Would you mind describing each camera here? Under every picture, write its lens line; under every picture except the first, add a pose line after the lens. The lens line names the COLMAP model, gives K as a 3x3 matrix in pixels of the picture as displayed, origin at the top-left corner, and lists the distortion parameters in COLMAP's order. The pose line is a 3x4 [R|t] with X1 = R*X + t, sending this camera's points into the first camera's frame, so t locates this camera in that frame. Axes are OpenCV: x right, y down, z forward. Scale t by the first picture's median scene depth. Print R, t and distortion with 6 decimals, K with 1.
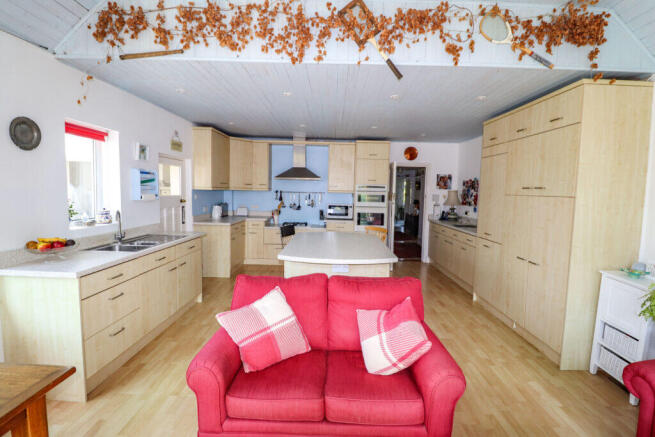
lens RADIAL K [[303.5, 0, 328.5], [0, 303.5, 213.9], [0, 0, 1]] dist [0.004240, -0.012443]
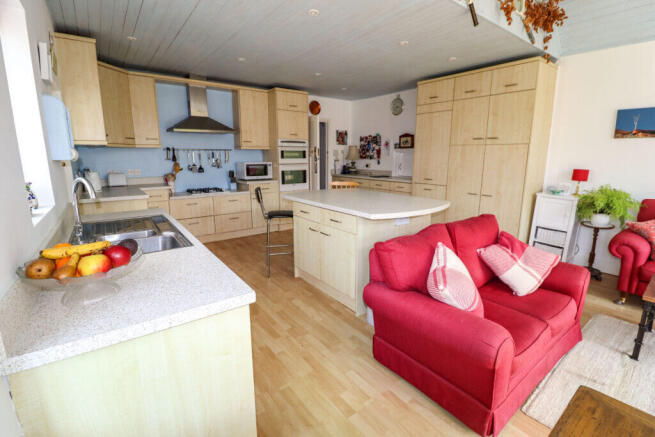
lens RADIAL K [[303.5, 0, 328.5], [0, 303.5, 213.9], [0, 0, 1]] dist [0.004240, -0.012443]
pose [[0.788531, -0.140509, 0.598729, -0.356992], [0.066083, 0.987272, 0.144659, 0.001150], [-0.611434, -0.074503, 0.787780, 0.185377]]
